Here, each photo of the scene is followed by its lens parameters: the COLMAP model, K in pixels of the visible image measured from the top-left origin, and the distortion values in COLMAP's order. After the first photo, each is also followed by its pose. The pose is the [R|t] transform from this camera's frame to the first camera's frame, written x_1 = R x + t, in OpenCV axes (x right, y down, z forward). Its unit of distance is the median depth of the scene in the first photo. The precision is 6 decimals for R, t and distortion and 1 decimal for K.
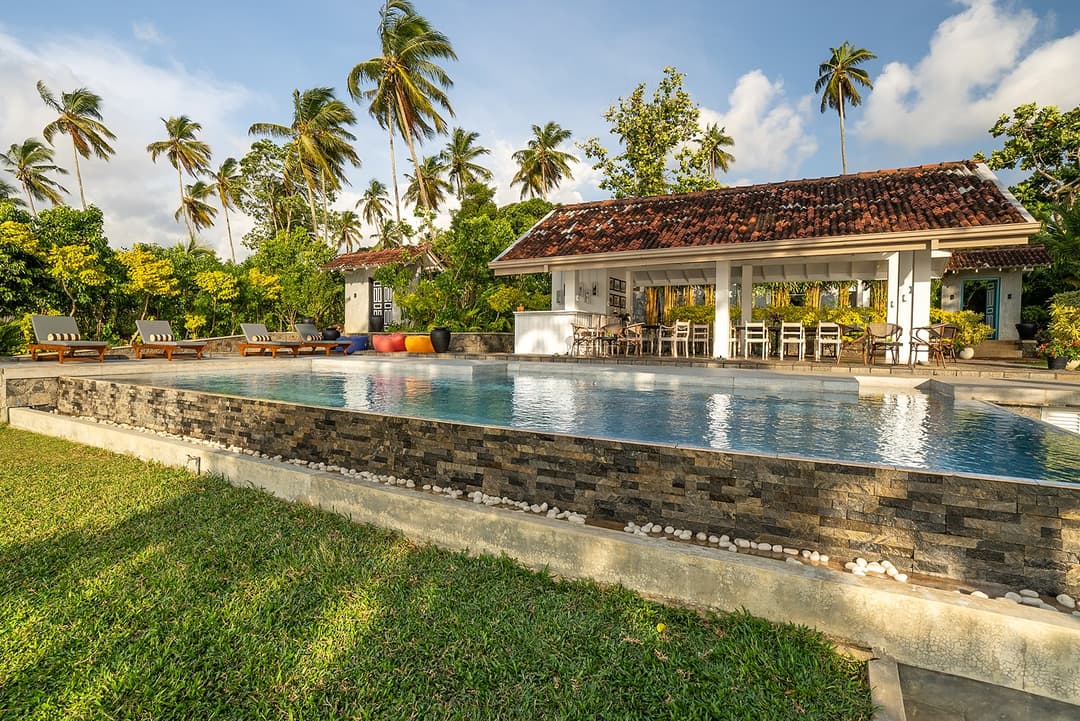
lens RADIAL K [[515.0, 0, 540.0], [0, 515.0, 360.5], [0, 0, 1]] dist [-0.079013, 0.034117]
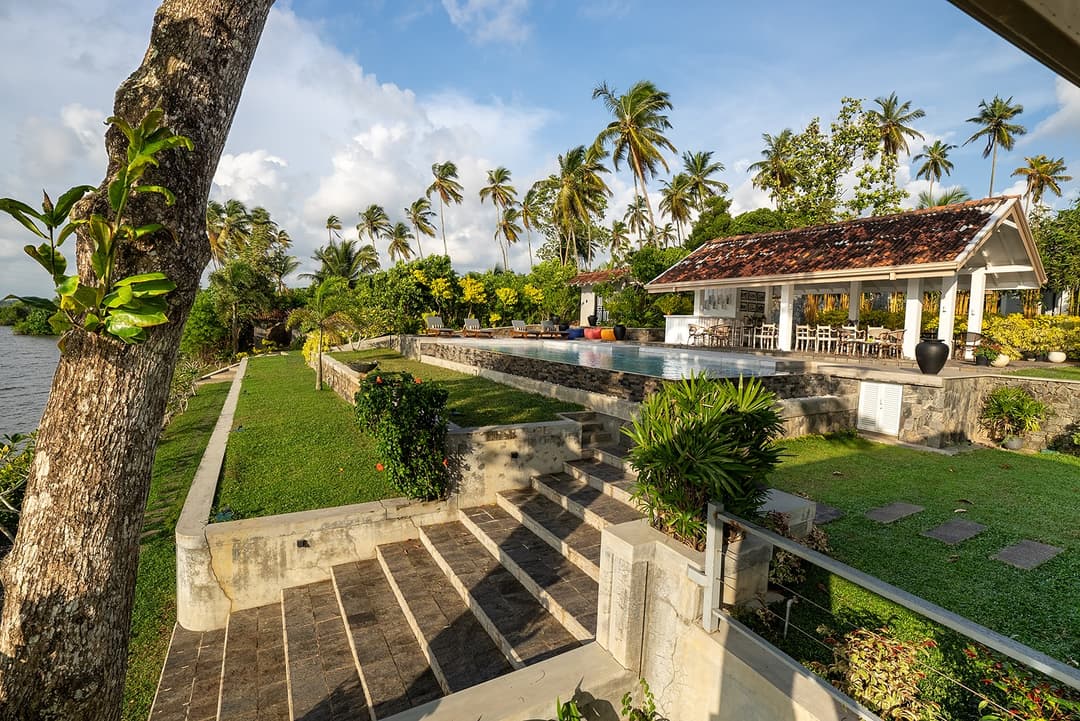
lens RADIAL K [[515.0, 0, 540.0], [0, 515.0, 360.5], [0, 0, 1]] dist [-0.079013, 0.034117]
pose [[0.852144, 0.053633, -0.520552, 0.352044], [-0.044772, 0.998559, 0.029590, 0.009358], [0.521389, -0.001909, 0.853317, -0.404222]]
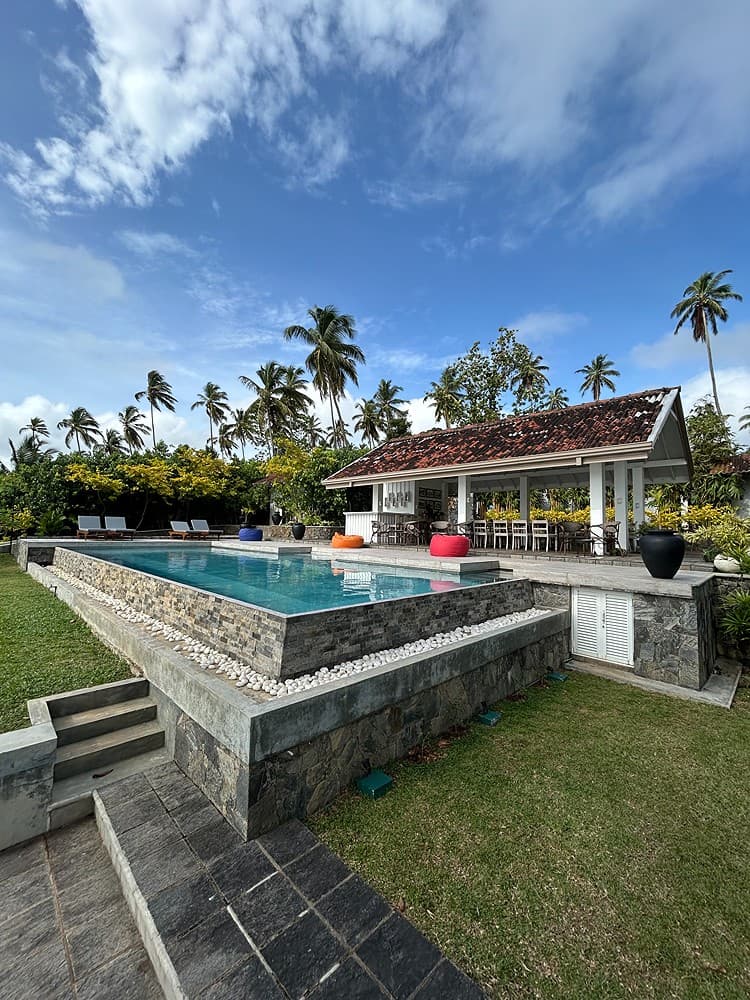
lens RADIAL K [[402.7, 0, 384.1], [0, 402.7, 502.5], [0, 0, 1]] dist [0.000335, -0.000047]
pose [[0.962928, -0.006510, -0.269681, 0.301572], [-0.024098, 0.993636, -0.110033, 0.001187], [0.268681, 0.112453, 0.956642, -0.068474]]
